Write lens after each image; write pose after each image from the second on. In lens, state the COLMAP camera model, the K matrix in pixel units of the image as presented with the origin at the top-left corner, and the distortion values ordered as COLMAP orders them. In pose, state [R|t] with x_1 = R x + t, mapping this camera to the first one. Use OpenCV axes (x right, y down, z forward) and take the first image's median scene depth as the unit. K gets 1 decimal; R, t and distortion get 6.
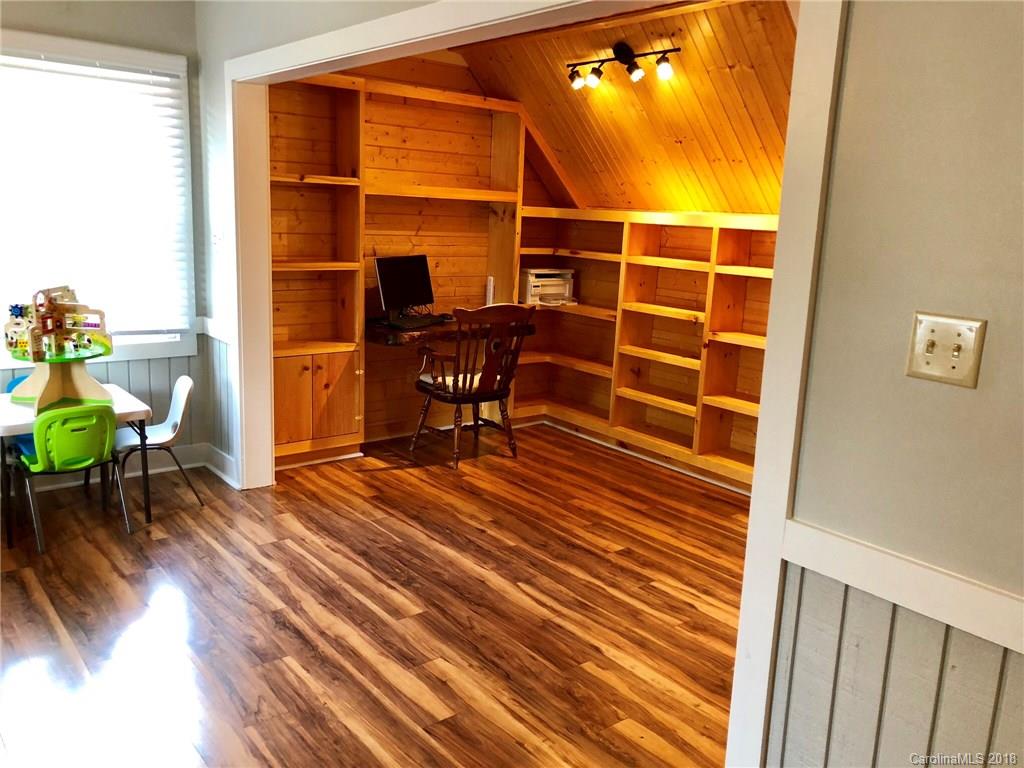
lens RADIAL K [[835.3, 0, 517.9], [0, 835.3, 378.4], [0, 0, 1]] dist [0.057551, -0.072614]
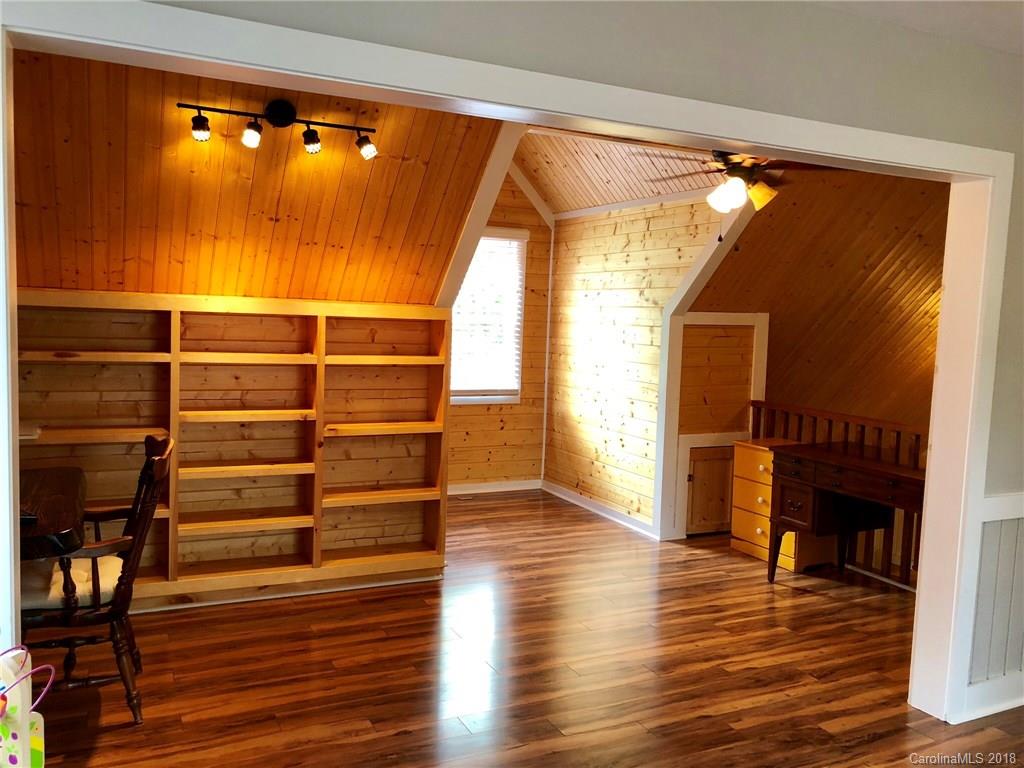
lens RADIAL K [[835.3, 0, 513.1], [0, 835.3, 382.0], [0, 0, 1]] dist [0.057551, -0.072614]
pose [[0.227096, -0.114466, 0.967122, -0.598979], [0.170872, 0.982347, 0.076145, -0.139256], [-0.958765, 0.147961, 0.242646, 0.572022]]
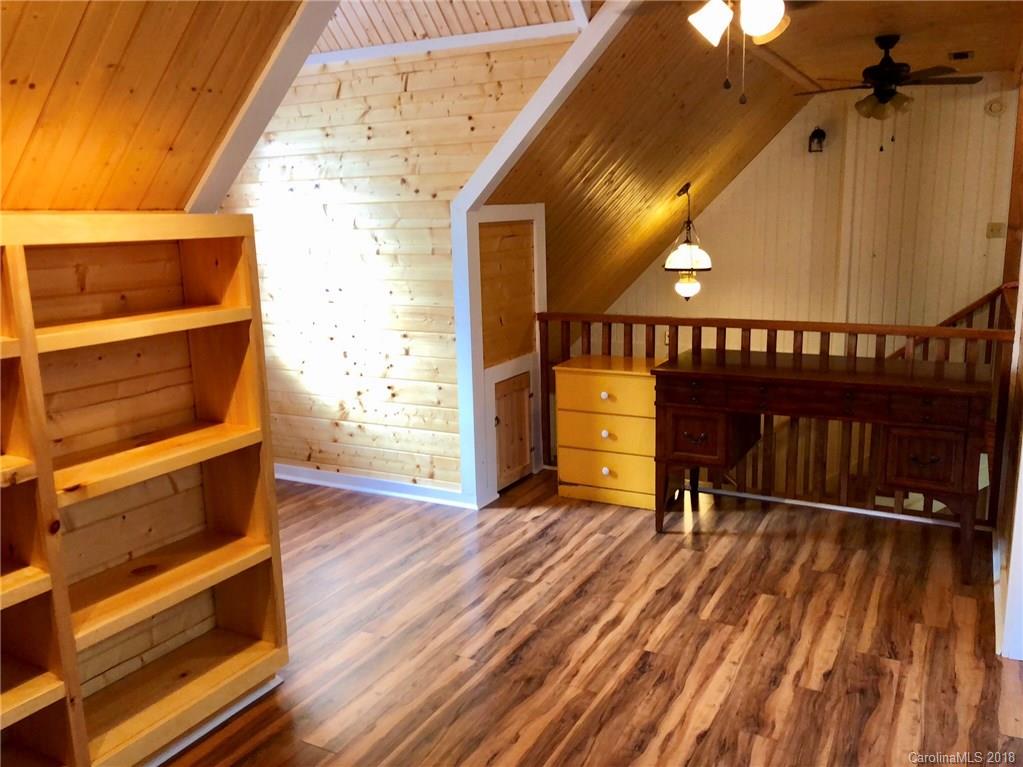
lens RADIAL K [[834.5, 0, 521.5], [0, 834.5, 379.5], [0, 0, 1]] dist [0.057551, -0.072614]
pose [[-0.388199, -0.209657, 0.897410, -0.228701], [0.192447, 0.933868, 0.301422, -0.190421], [-0.901258, 0.289715, -0.322179, 0.907830]]
